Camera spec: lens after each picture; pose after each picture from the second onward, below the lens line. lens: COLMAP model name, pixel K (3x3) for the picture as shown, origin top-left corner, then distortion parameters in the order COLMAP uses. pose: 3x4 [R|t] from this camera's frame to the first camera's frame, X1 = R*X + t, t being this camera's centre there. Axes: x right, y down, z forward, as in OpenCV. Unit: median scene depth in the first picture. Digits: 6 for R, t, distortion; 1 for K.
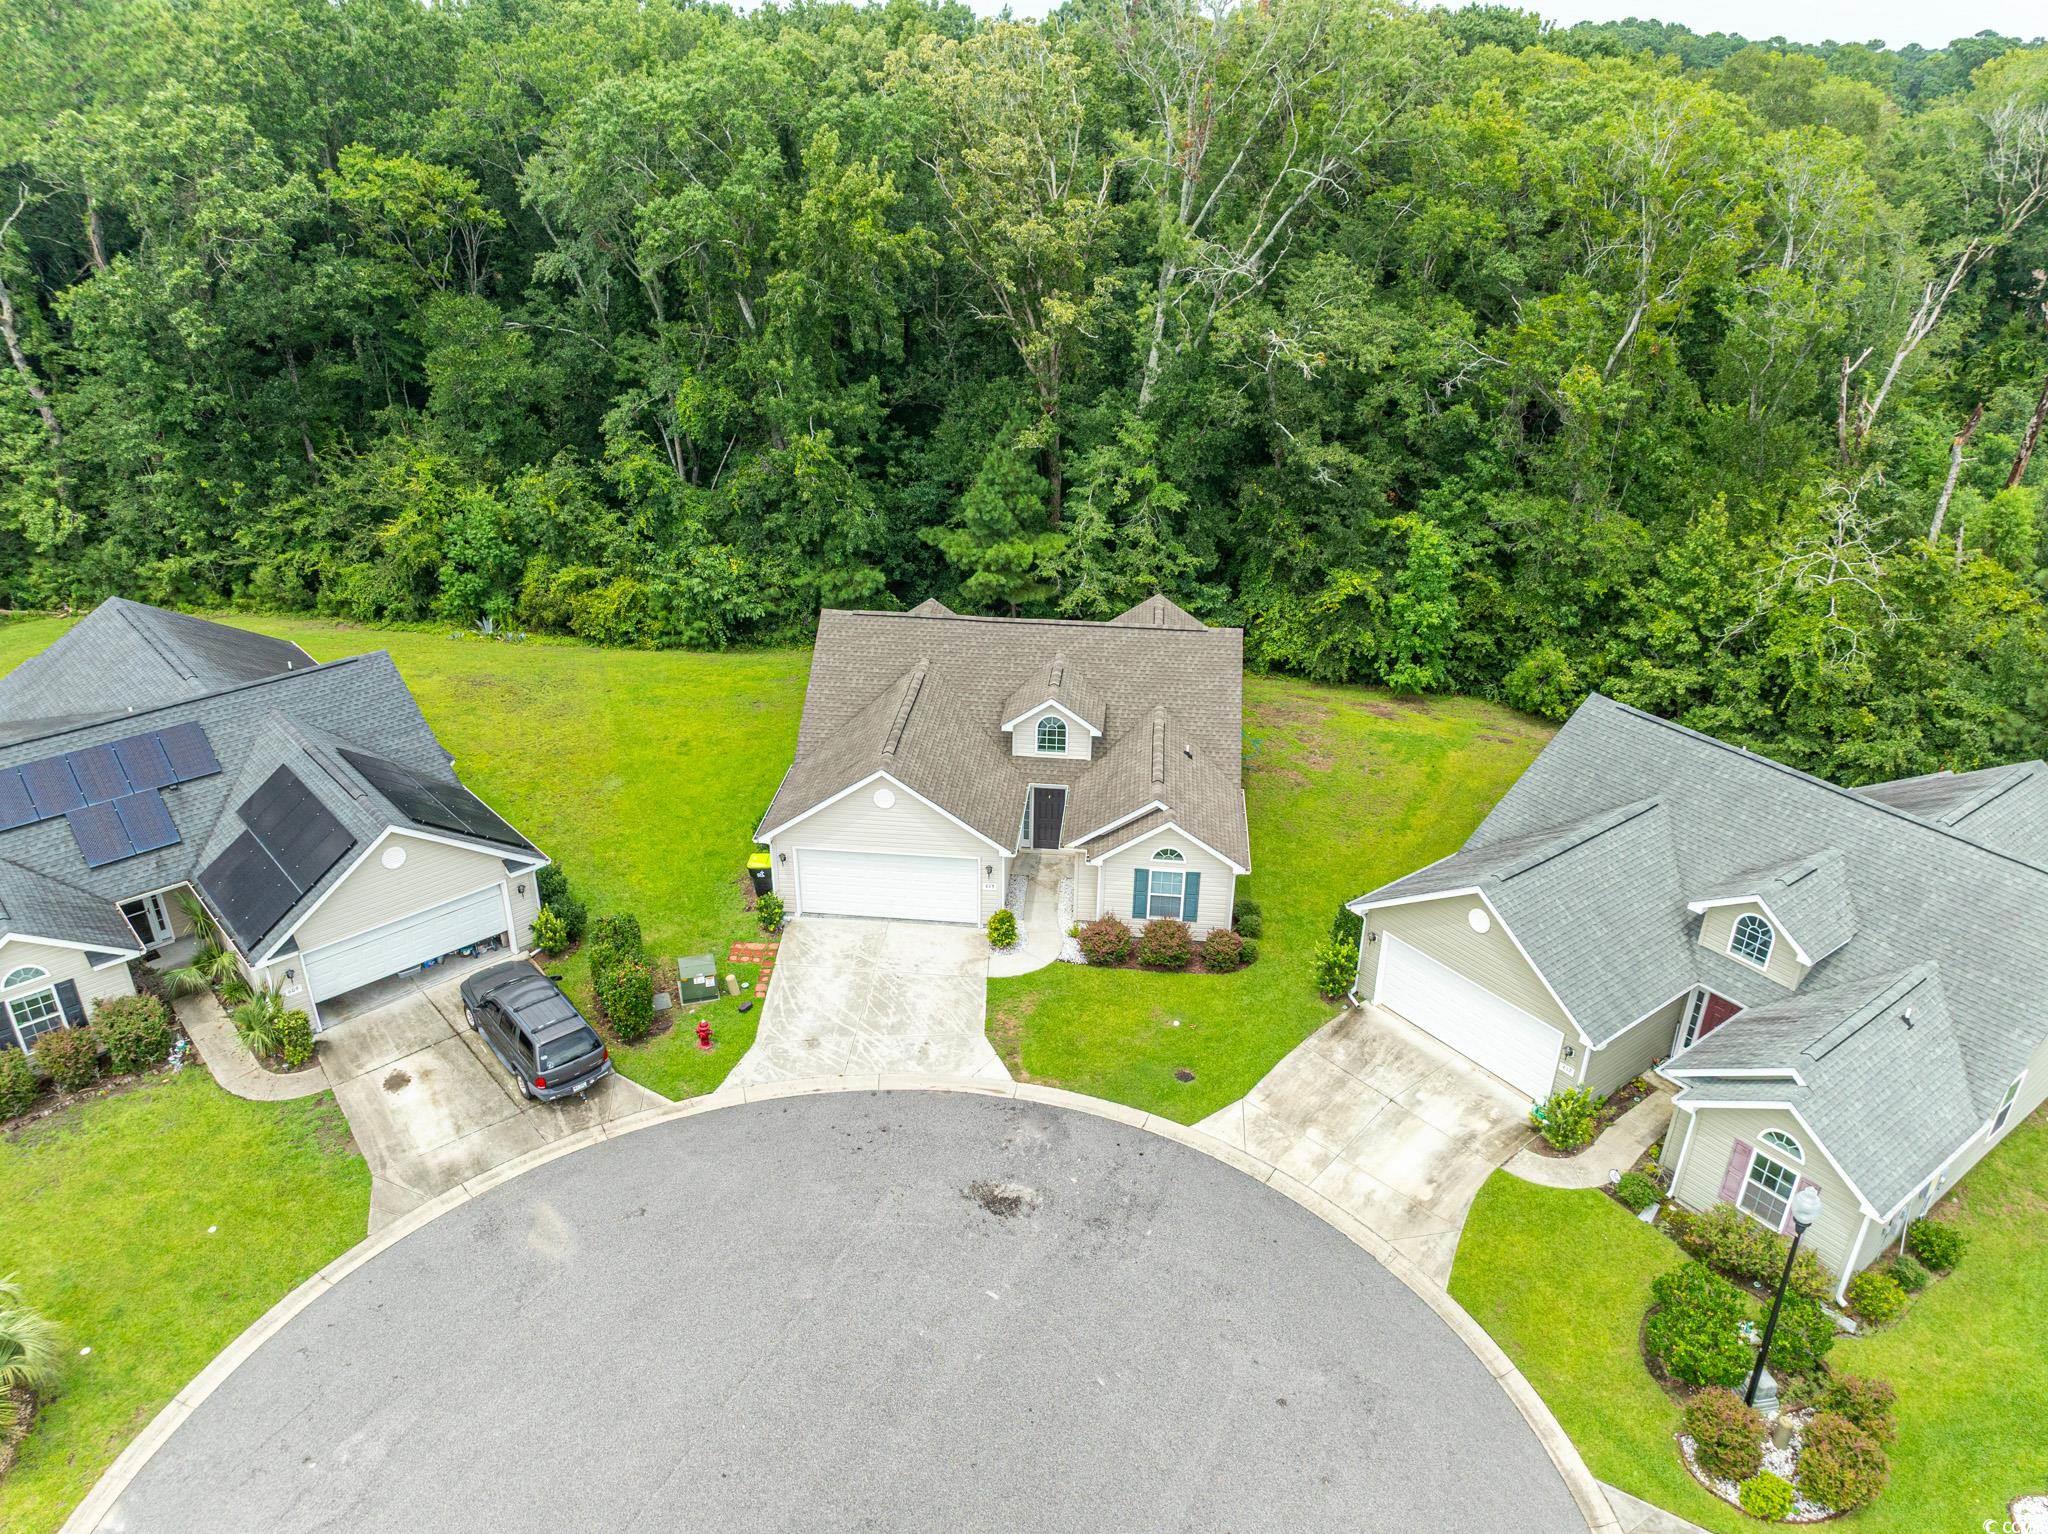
lens RADIAL K [[1425.3, 0, 1024.0], [0, 1425.3, 767.0], [0, 0, 1]] dist [-0.010916, -0.002970]
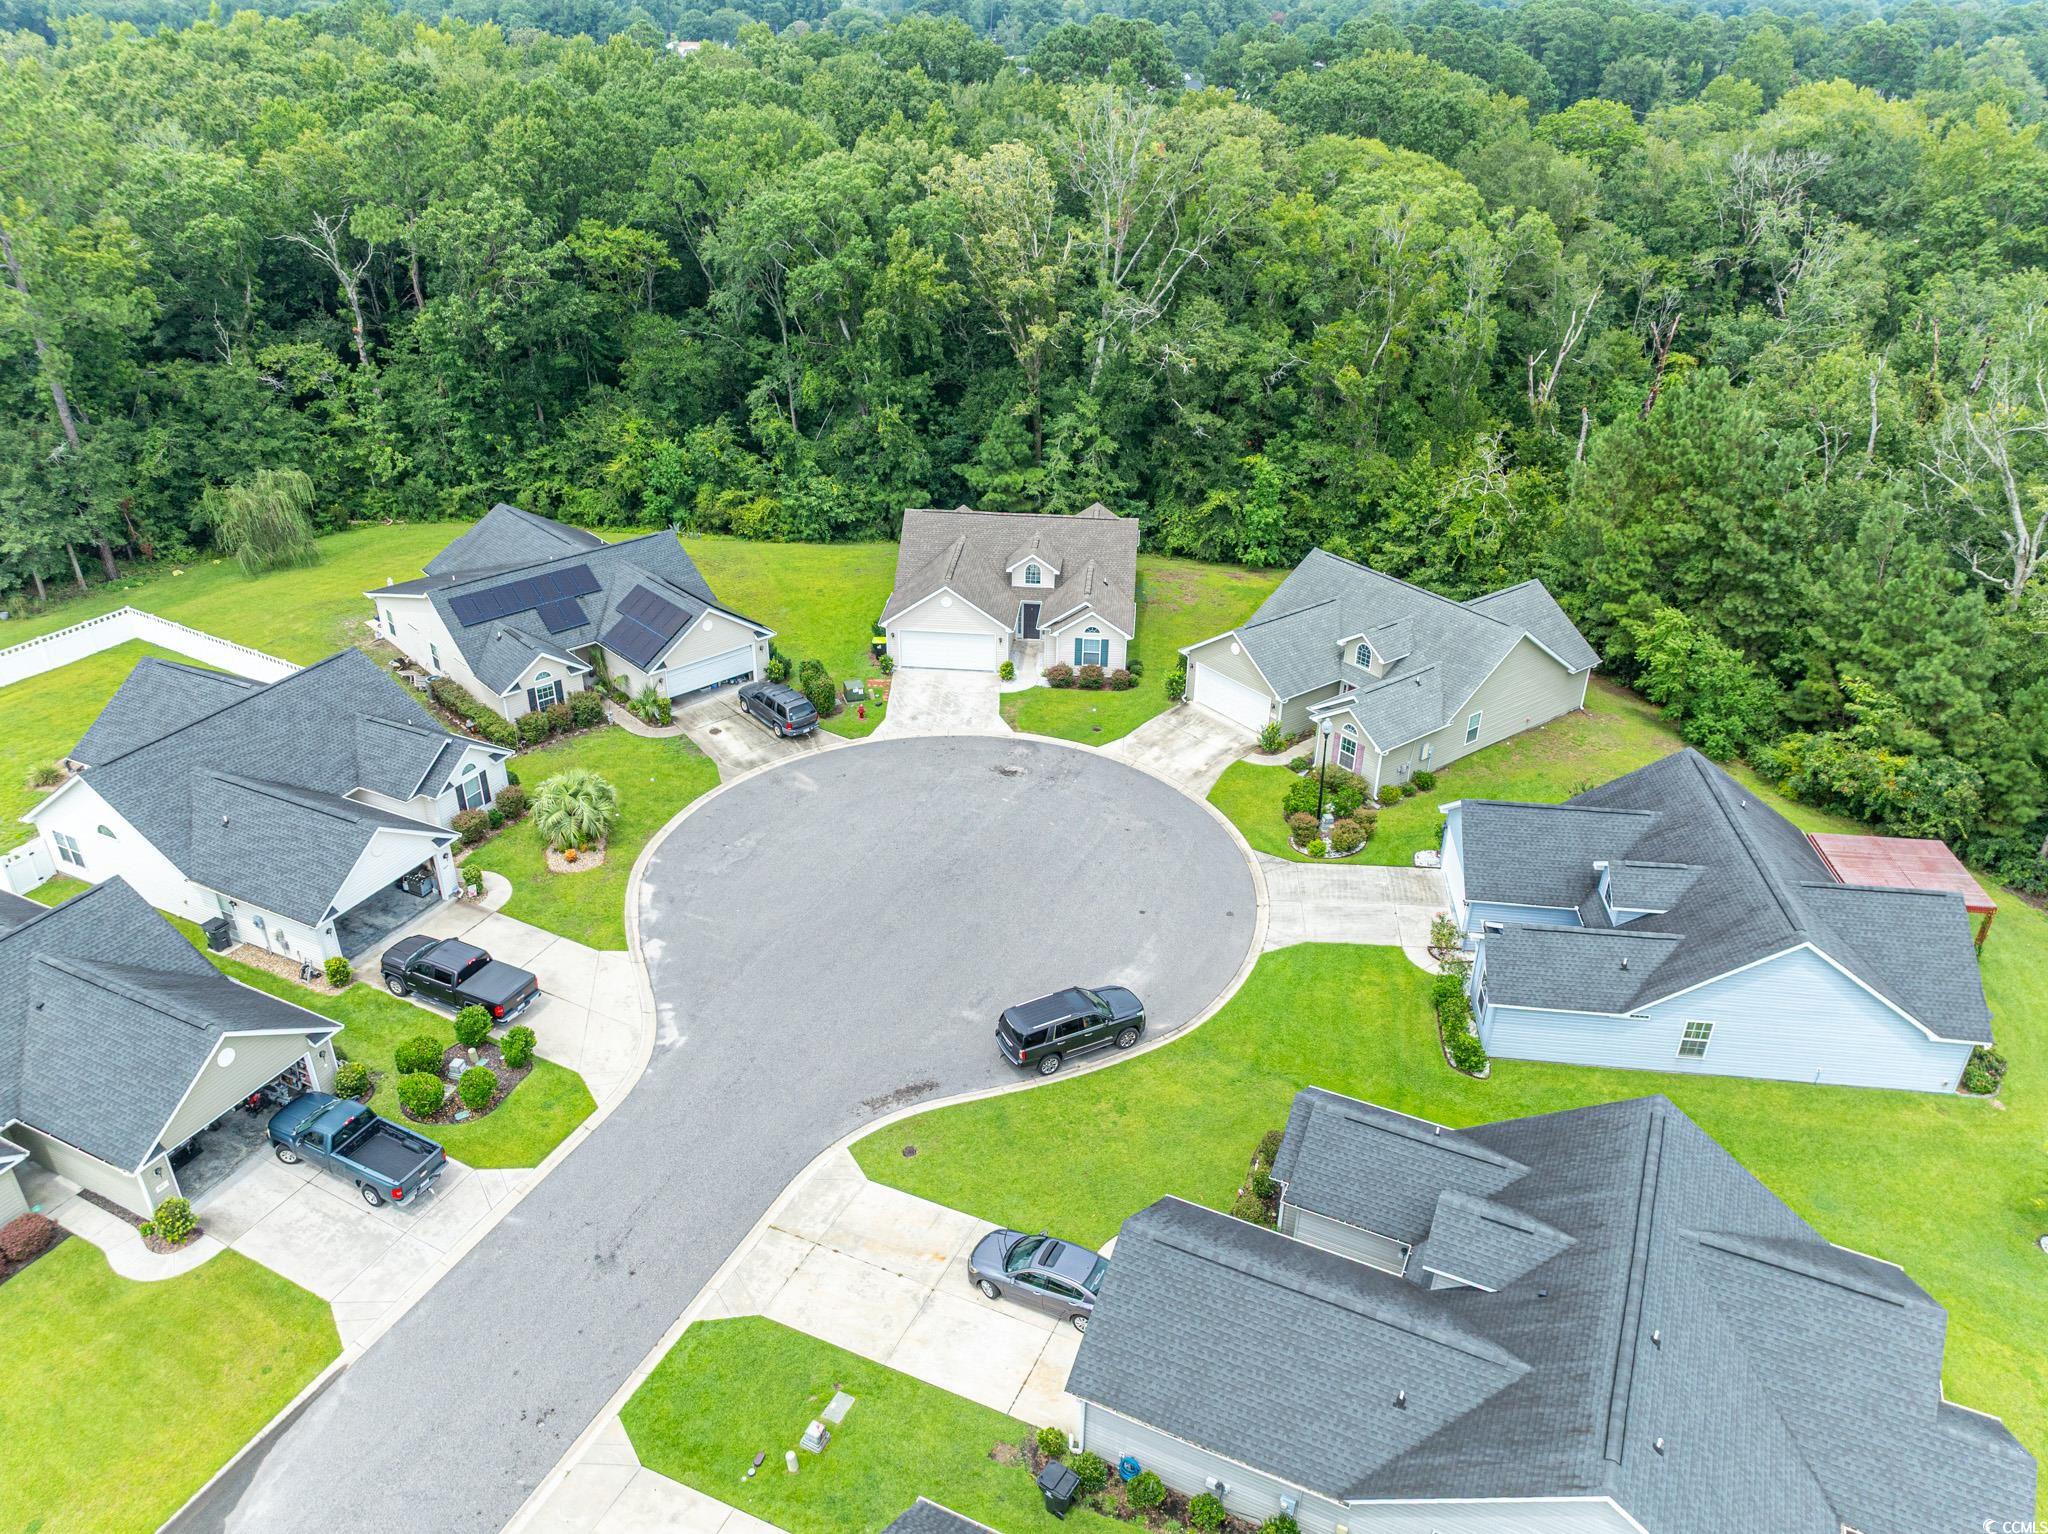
lens RADIAL K [[1438.9, 0, 1024.0], [0, 1438.9, 767.0], [0, 0, 1]] dist [0.005432, -0.061016]
pose [[0.999989, -0.003190, 0.003549, 0.000183], [0.003066, 0.999398, 0.034543, 0.124513], [-0.003657, -0.034532, 0.999397, -0.673518]]
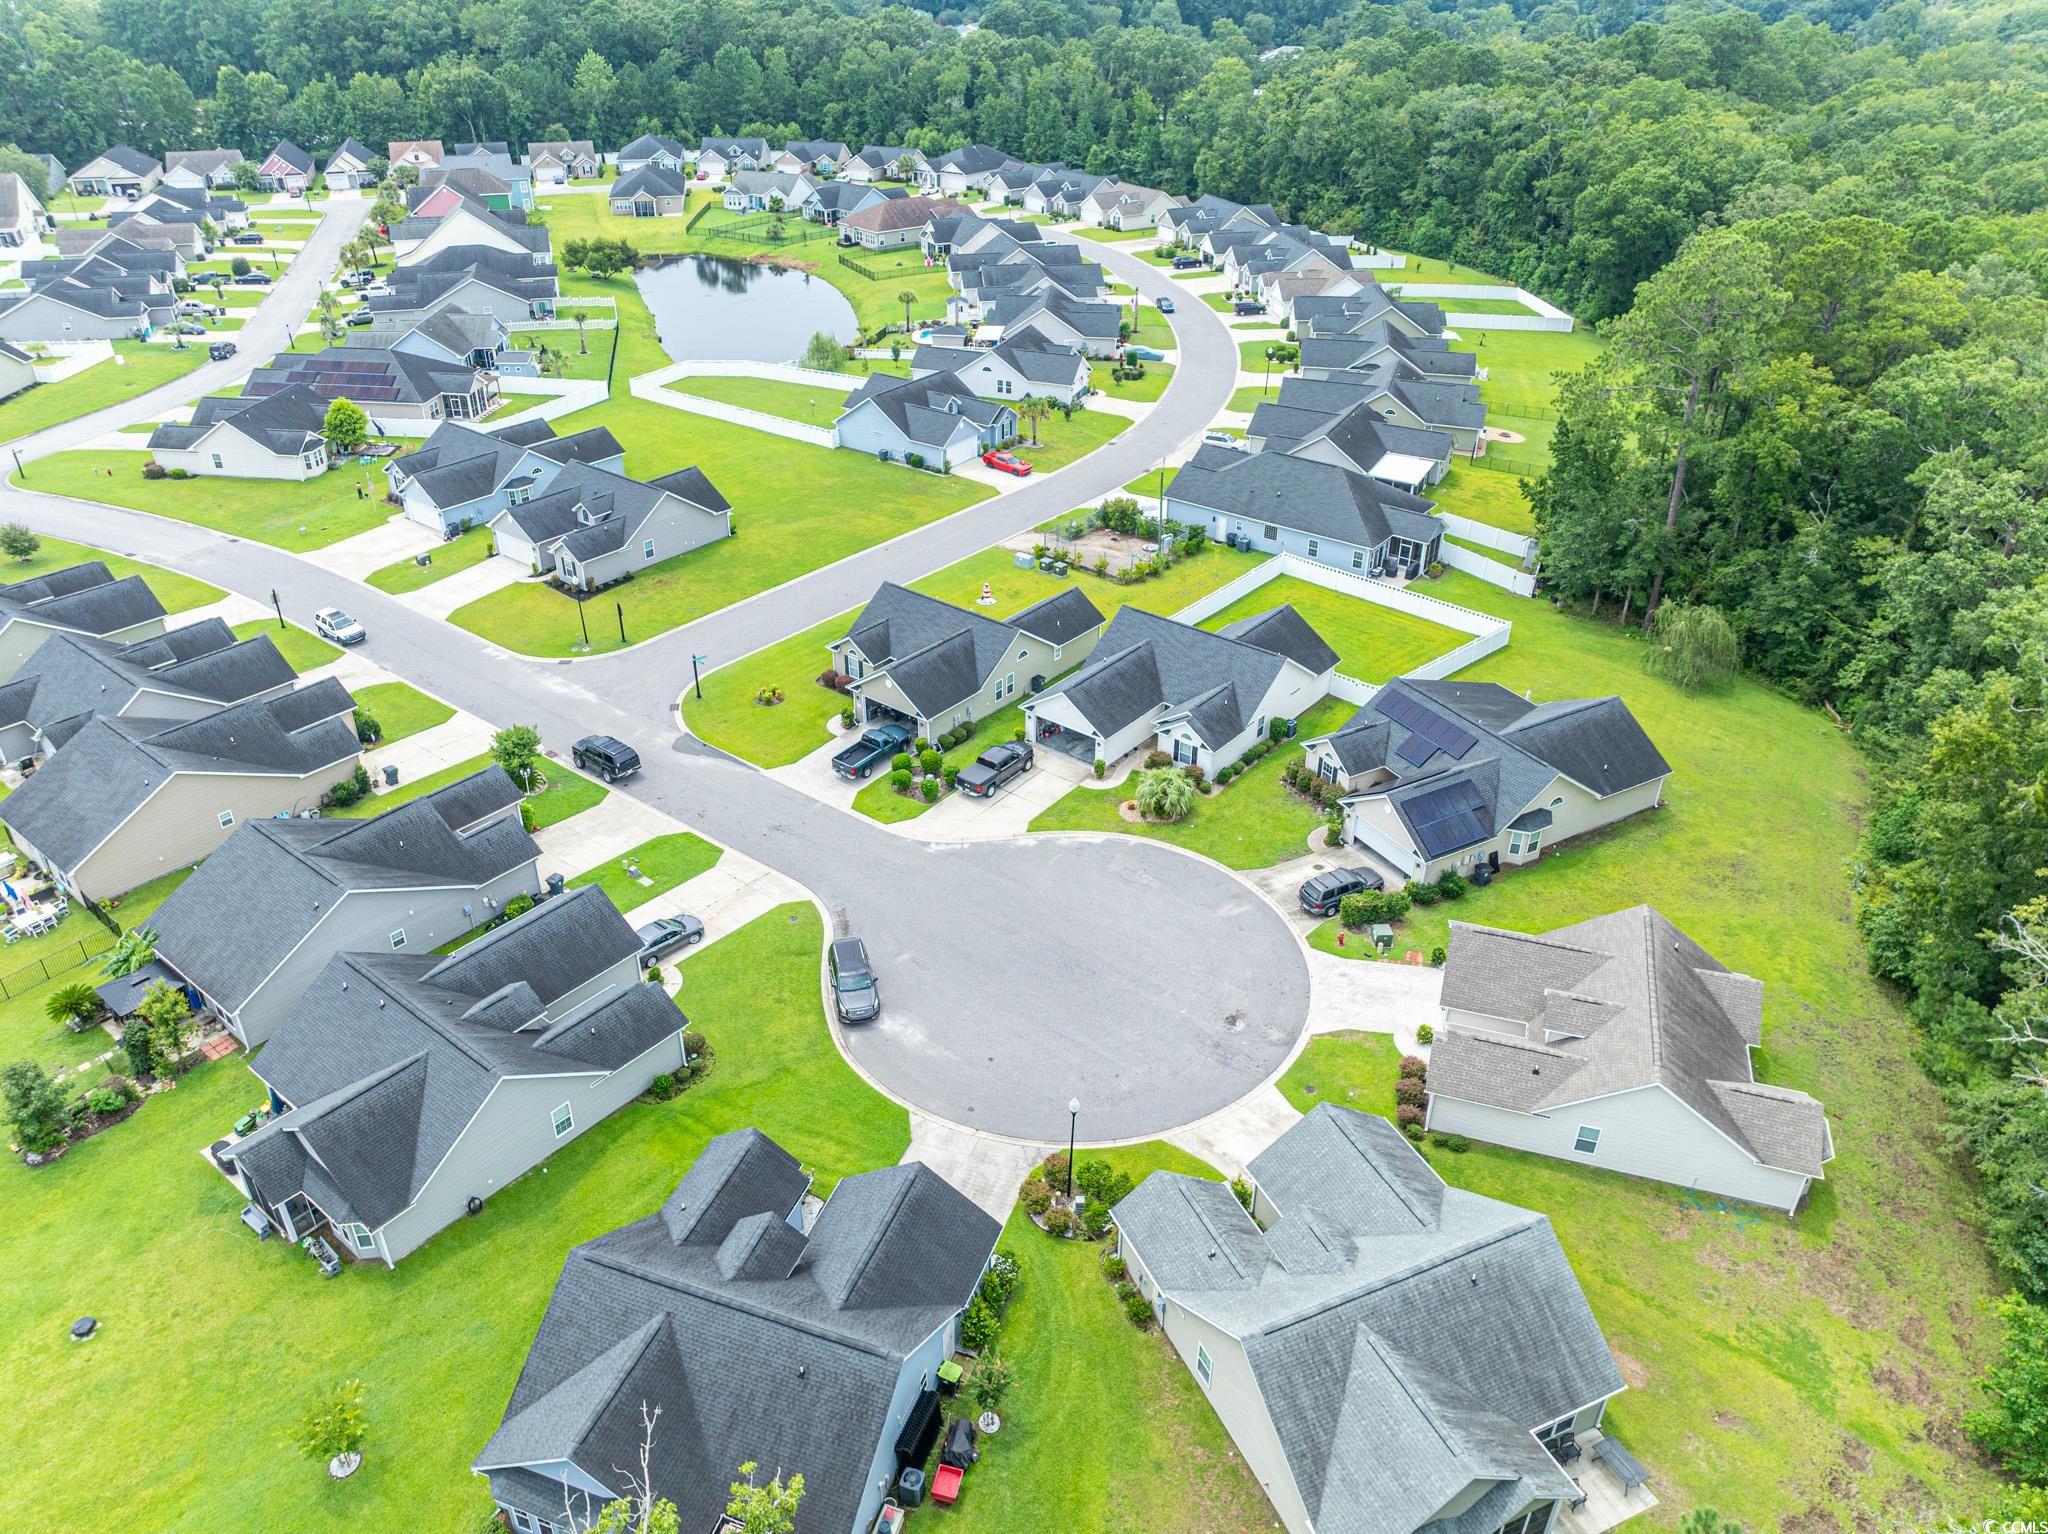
lens RADIAL K [[1439.2, 0, 1024.0], [0, 1439.2, 767.0], [0, 0, 1]] dist [-0.016935, 0.005915]
pose [[-0.223622, 0.487812, -0.843820, 1.038102], [-0.452390, 0.714895, 0.533169, -0.614438], [0.863329, 0.500964, 0.060815, 0.197820]]
